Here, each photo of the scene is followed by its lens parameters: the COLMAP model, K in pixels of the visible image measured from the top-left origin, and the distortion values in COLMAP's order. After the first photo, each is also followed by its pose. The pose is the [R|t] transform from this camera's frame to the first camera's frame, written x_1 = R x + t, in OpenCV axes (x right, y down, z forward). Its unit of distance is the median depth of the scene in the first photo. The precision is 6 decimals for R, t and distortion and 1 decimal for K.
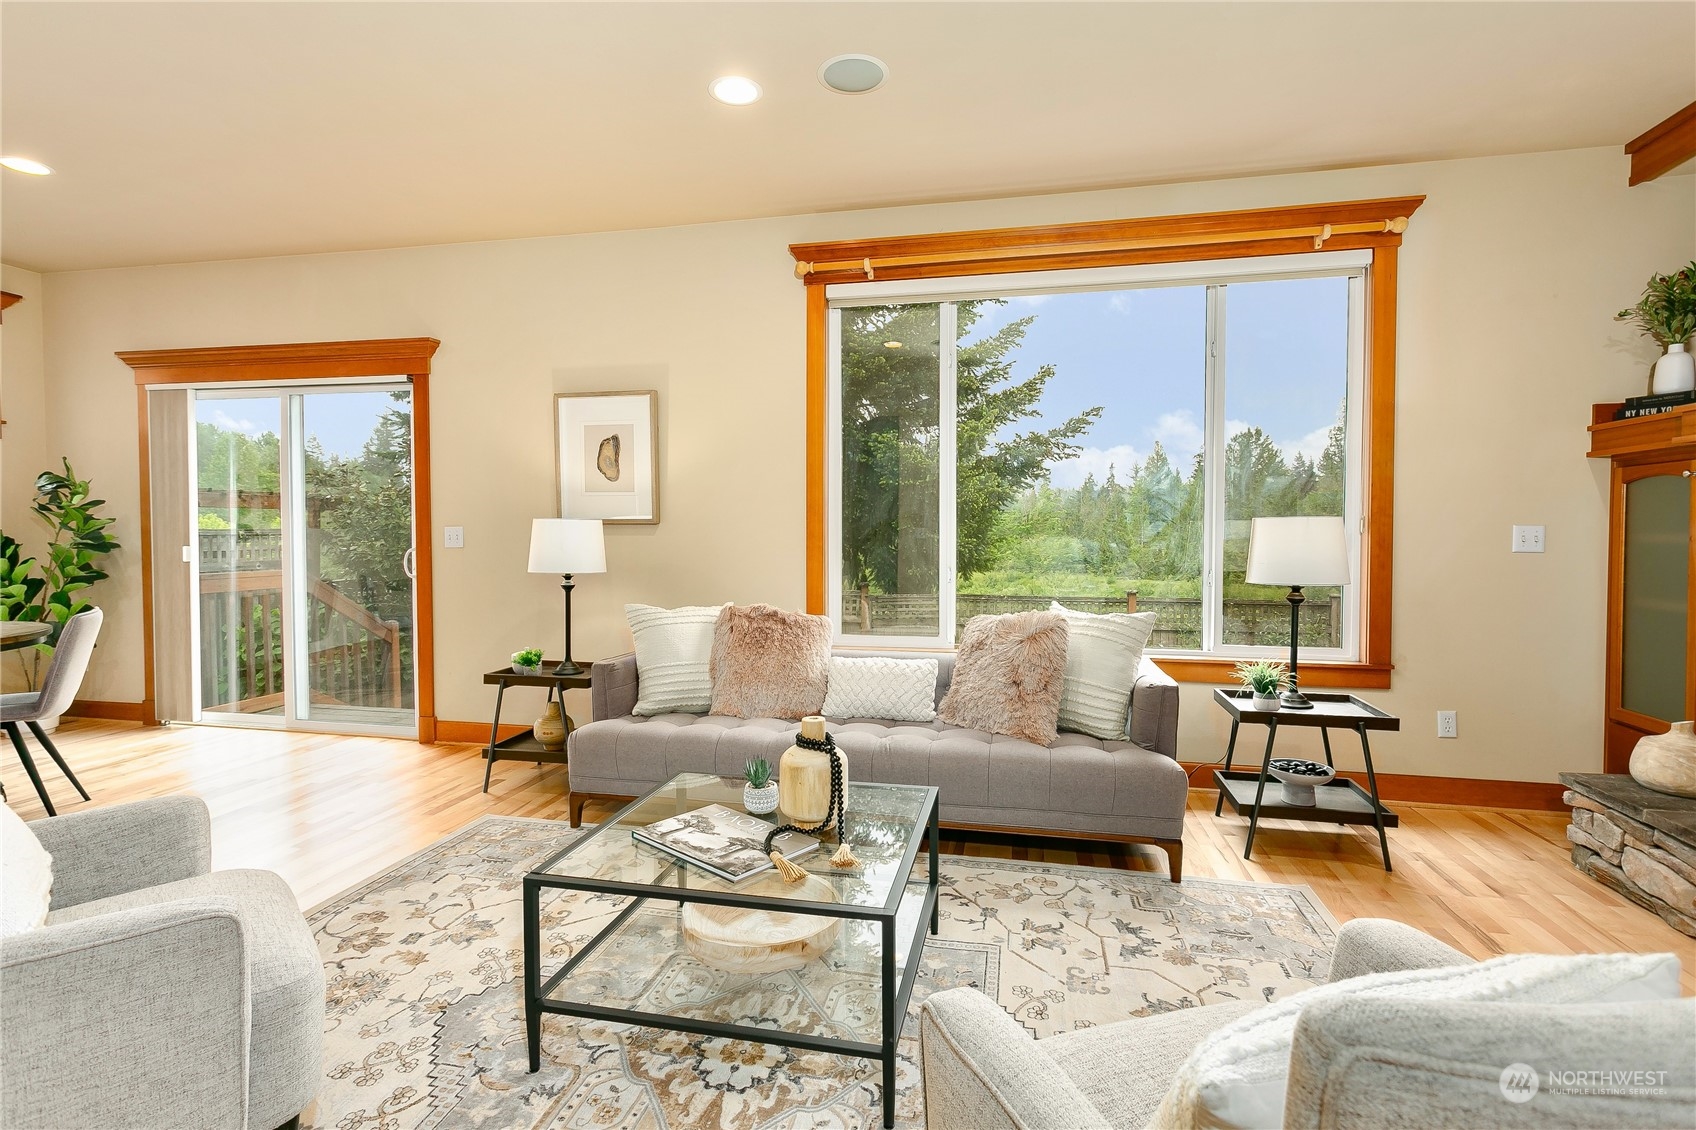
lens RADIAL K [[825.0, 0, 841.4], [0, 825.0, 553.4], [0, 0, 1]] dist [0.001665, 0.000623]
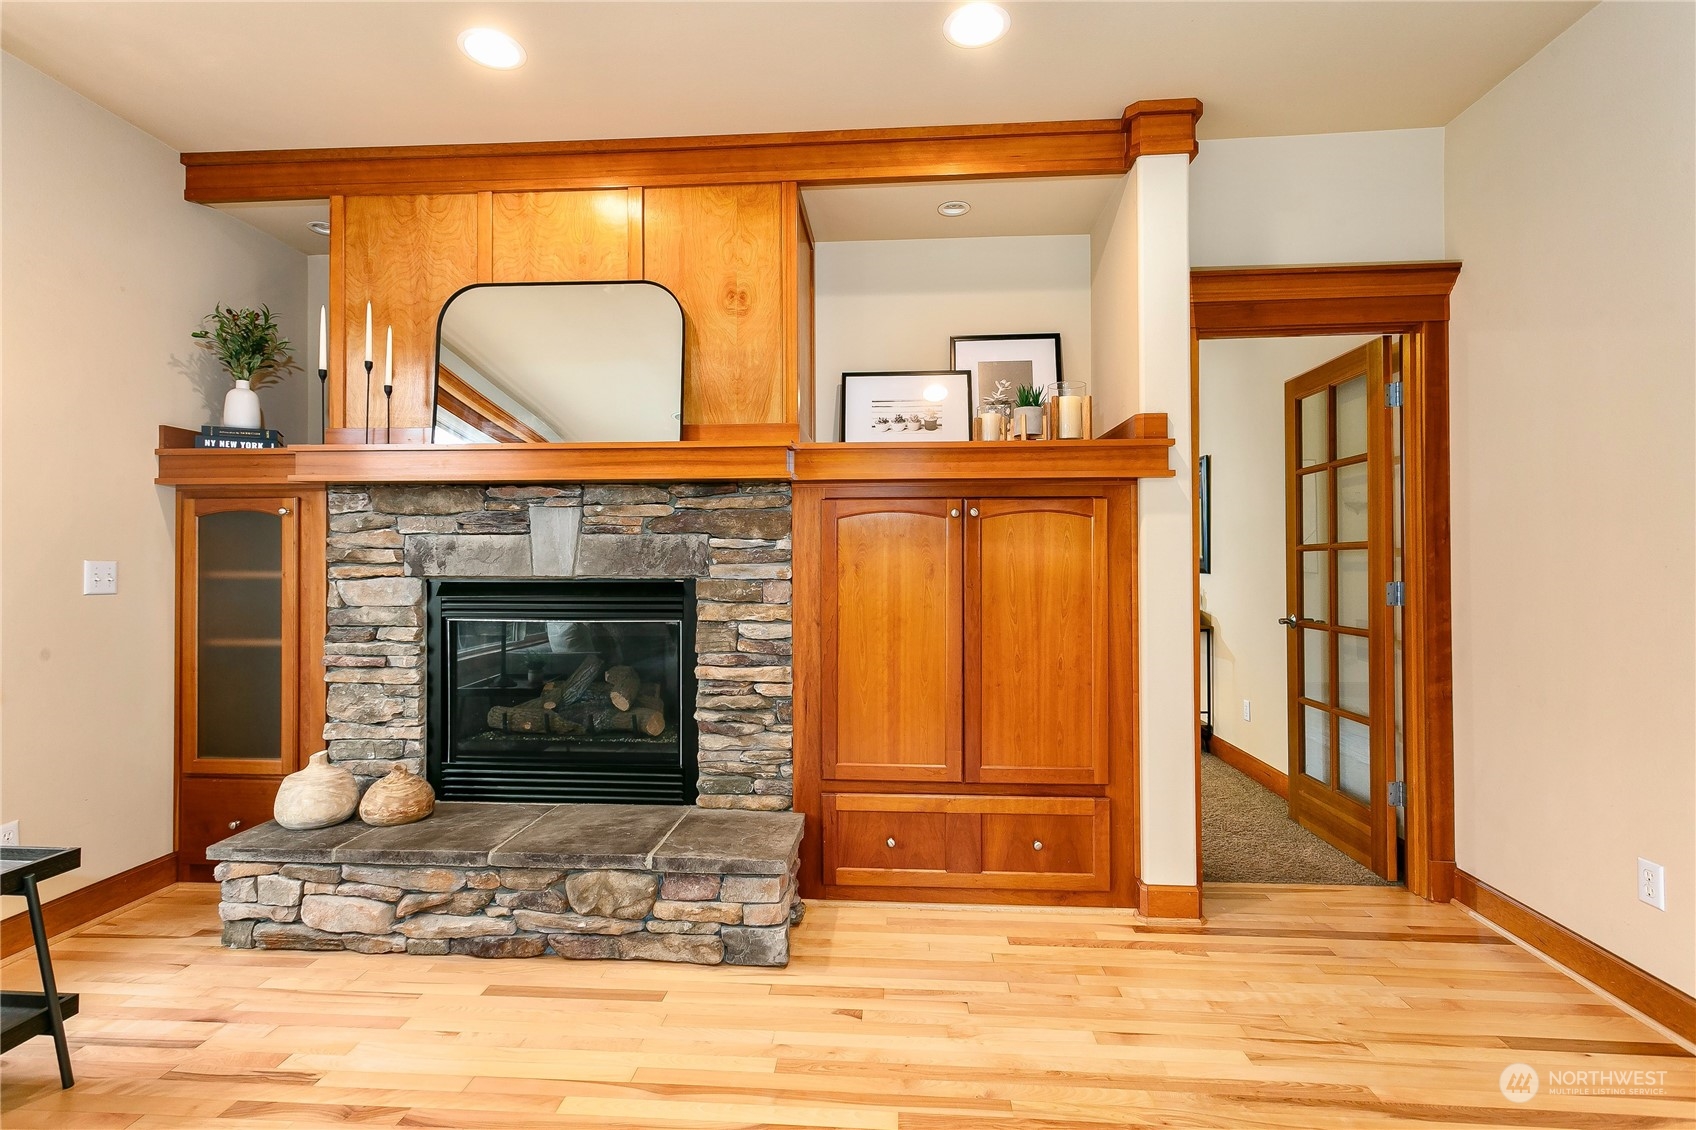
lens RADIAL K [[810.2, 0, 835.2], [0, 810.2, 555.1], [0, 0, 1]] dist [0.003737, 0.000374]
pose [[-0.142693, 0.010459, 0.989712, -0.058617], [0.030473, 0.999517, -0.006169, -0.013117], [-0.989298, 0.029279, -0.142943, 0.407606]]
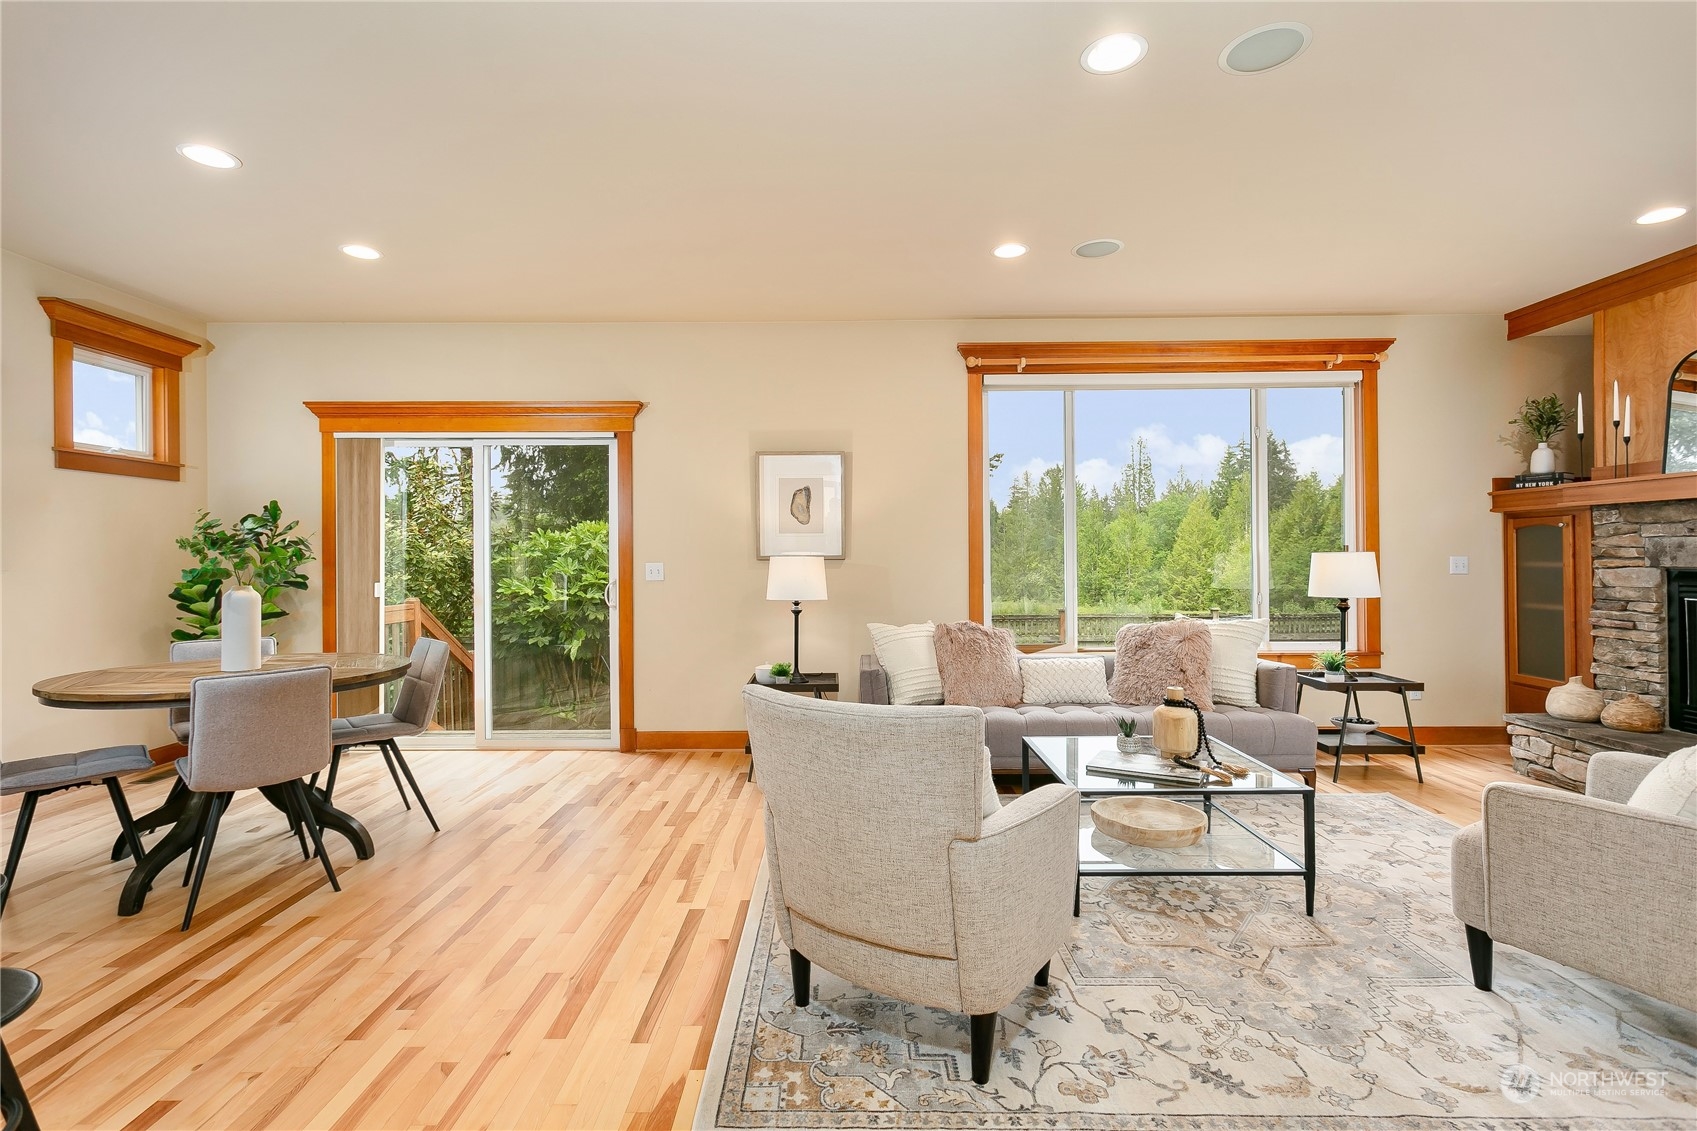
lens RADIAL K [[810.7, 0, 835.7], [0, 810.7, 555.6], [0, 0, 1]] dist [0.003737, 0.000374]
pose [[0.977950, -0.006724, 0.208729, -0.608783], [0.013518, 0.999424, -0.031138, -0.004746], [-0.208399, 0.033273, 0.977478, -0.225064]]
